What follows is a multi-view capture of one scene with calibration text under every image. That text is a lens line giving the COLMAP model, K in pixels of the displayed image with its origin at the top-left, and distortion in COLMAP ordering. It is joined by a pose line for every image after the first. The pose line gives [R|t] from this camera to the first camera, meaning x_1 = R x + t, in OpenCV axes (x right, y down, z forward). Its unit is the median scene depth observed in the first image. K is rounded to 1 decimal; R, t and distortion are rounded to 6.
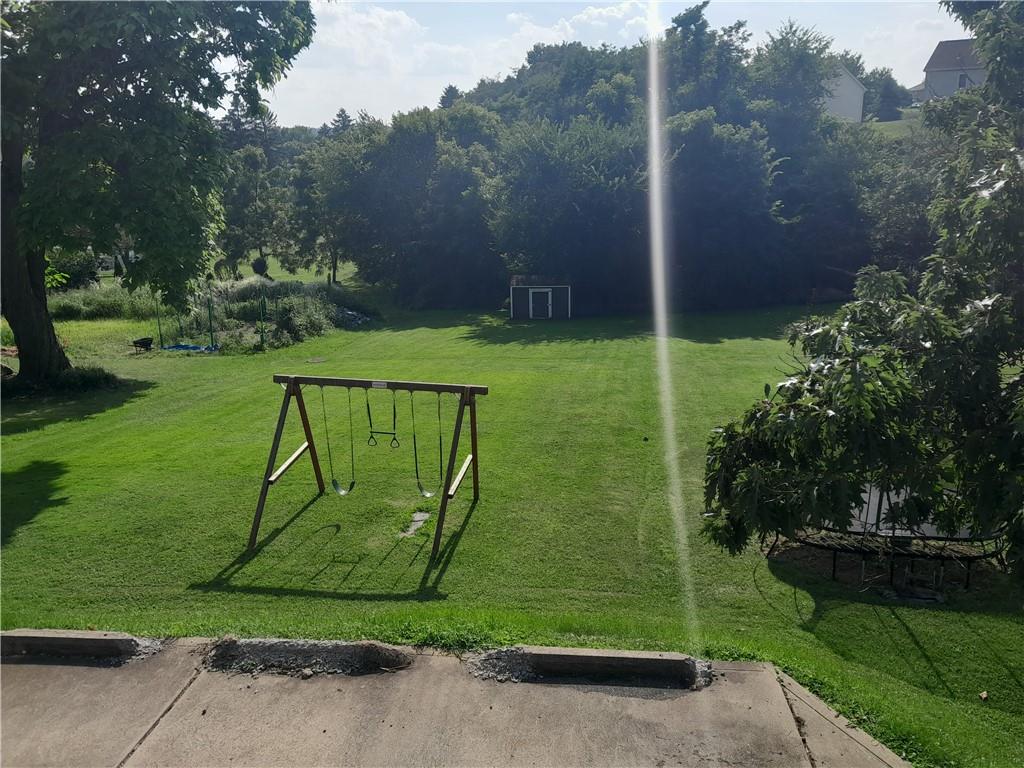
lens RADIAL K [[811.1, 0, 507.9], [0, 811.1, 379.2], [0, 0, 1]] dist [0.066329, -0.142444]
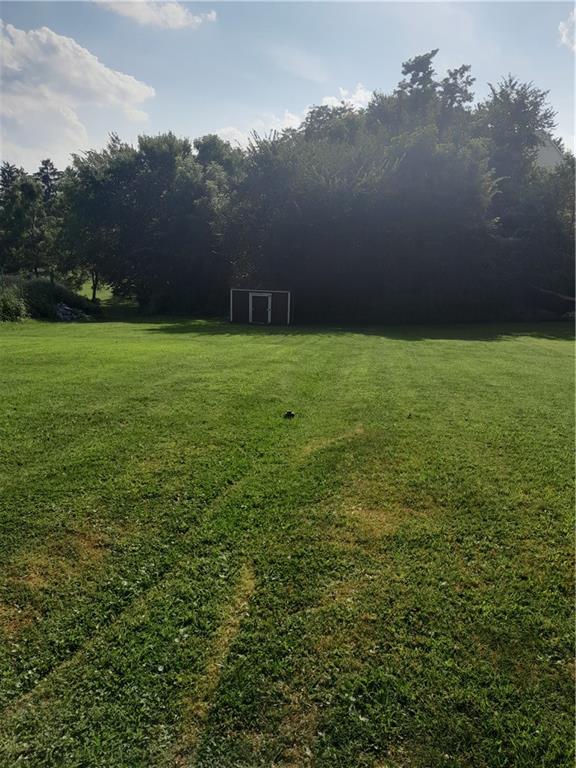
lens RADIAL K [[606.6, 0, 300.5], [0, 606.6, 382.7], [0, 0, 1]] dist [0.084119, -0.000220]
pose [[0.998390, 0.041765, 0.038371, 0.052924], [-0.040209, 0.998371, -0.040472, 0.022379], [-0.039998, 0.038864, 0.998444, 0.202784]]
